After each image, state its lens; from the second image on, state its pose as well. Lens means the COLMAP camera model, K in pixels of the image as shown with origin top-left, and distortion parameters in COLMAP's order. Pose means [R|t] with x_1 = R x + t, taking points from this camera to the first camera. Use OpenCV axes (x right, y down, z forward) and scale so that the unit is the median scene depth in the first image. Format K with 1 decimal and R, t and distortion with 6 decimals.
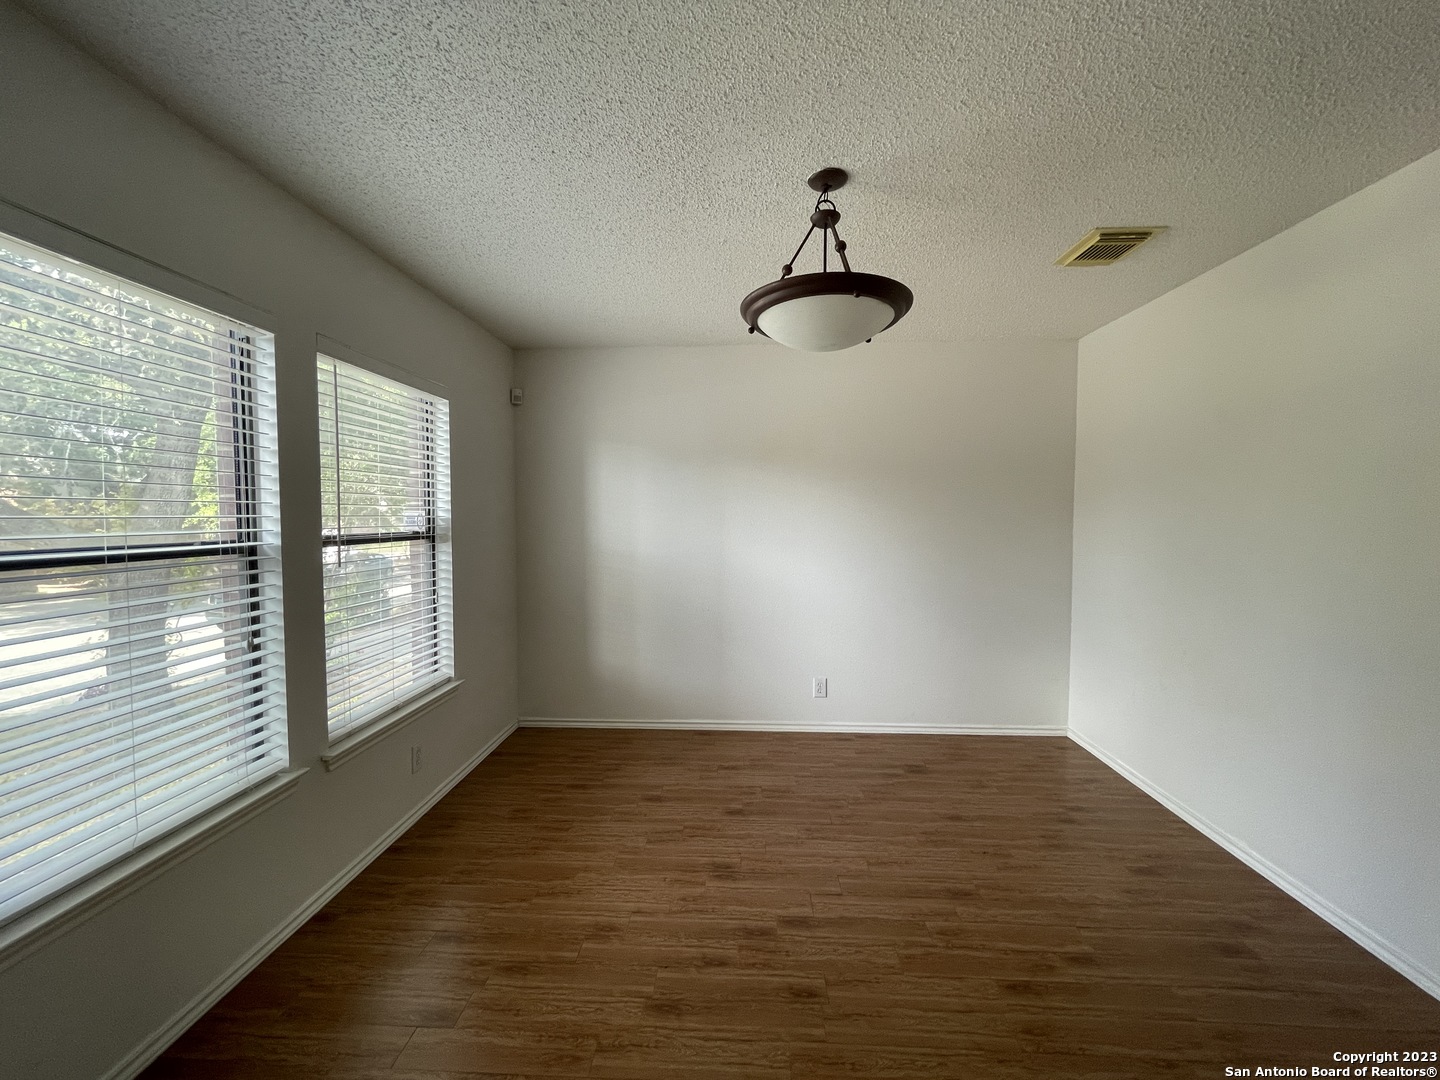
lens RADIAL K [[589.8, 0, 720.6], [0, 589.8, 538.2], [0, 0, 1]] dist [-0.002248, -0.000003]
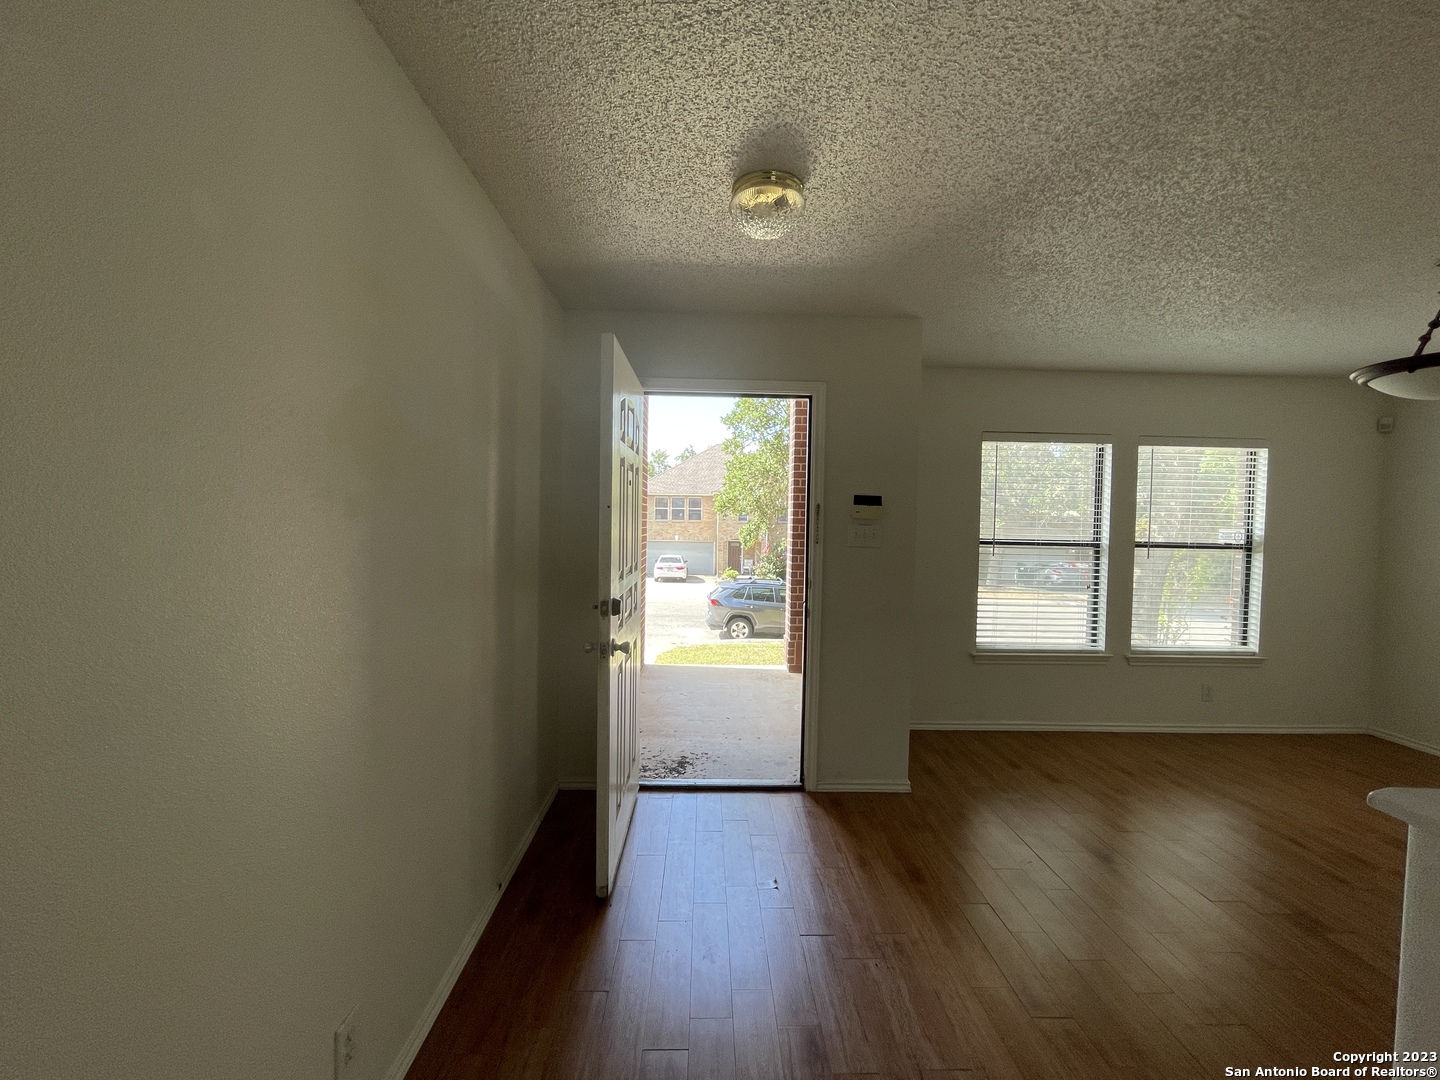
lens RADIAL K [[589.1, 0, 719.9], [0, 589.1, 536.9], [0, 0, 1]] dist [-0.001373, -0.000291]
pose [[0.077885, 0.030331, -0.996501, 0.961405], [-0.061274, 0.997793, 0.025581, 0.014511], [0.995078, 0.059068, 0.079572, -0.424189]]
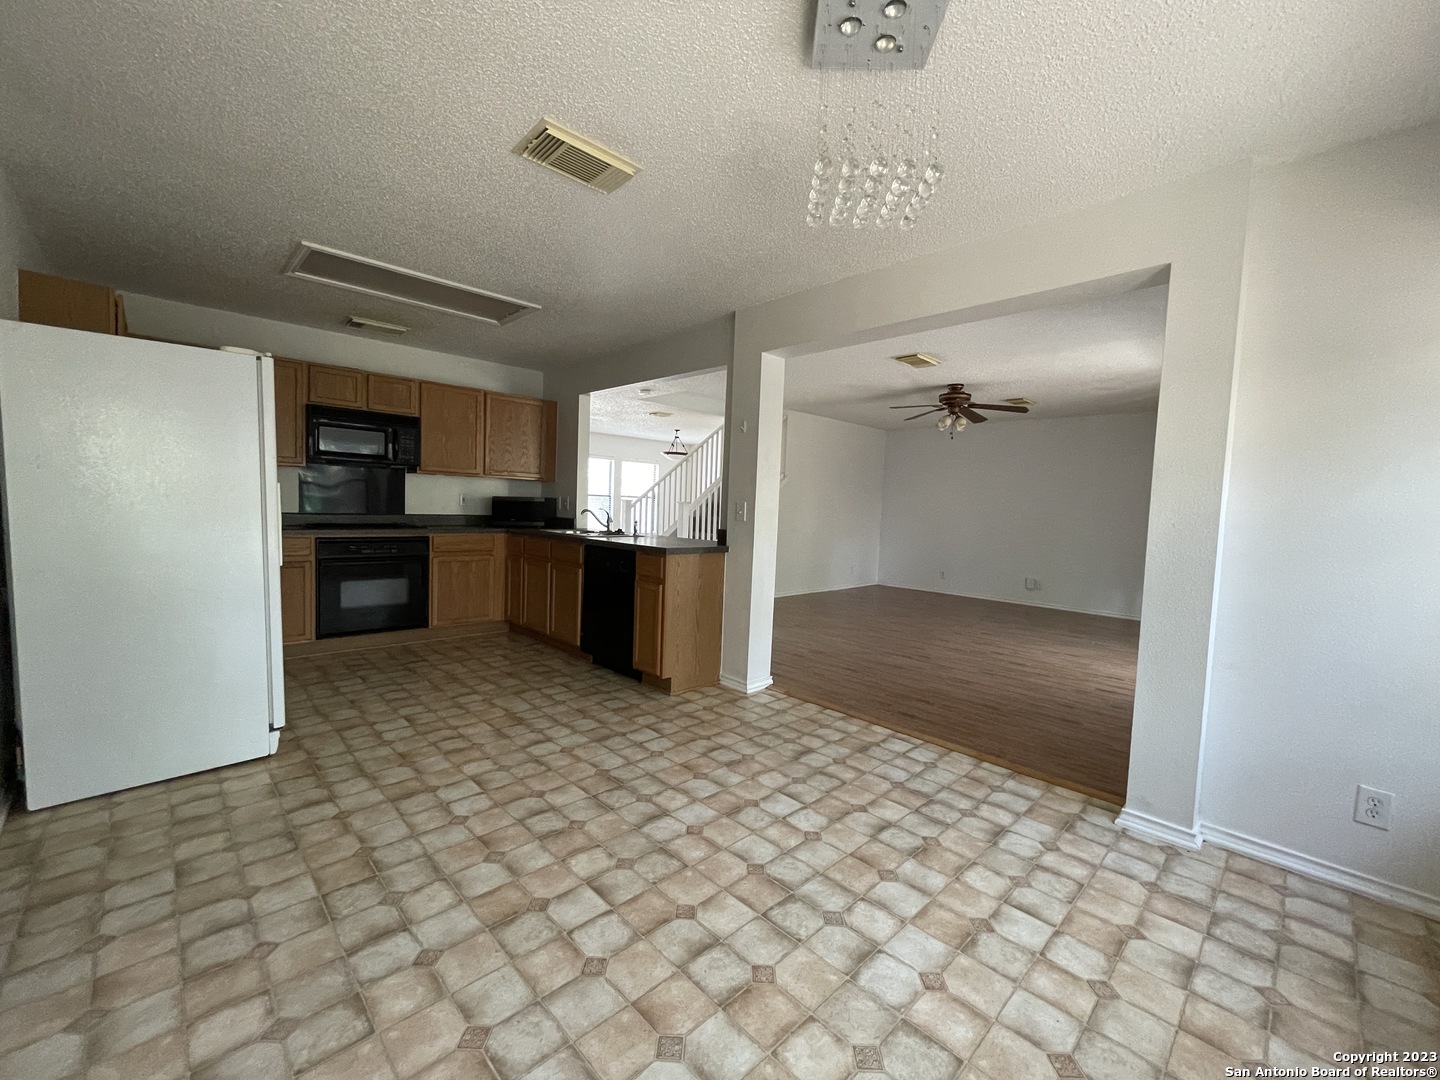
lens RADIAL K [[589.1, 0, 719.9], [0, 589.1, 536.9], [0, 0, 1]] dist [-0.001373, -0.000291]
pose [[0.728802, 0.065010, -0.681632, 3.215018], [-0.066280, 0.997506, 0.024270, 0.166394], [0.681509, 0.027491, 0.731293, -2.034247]]
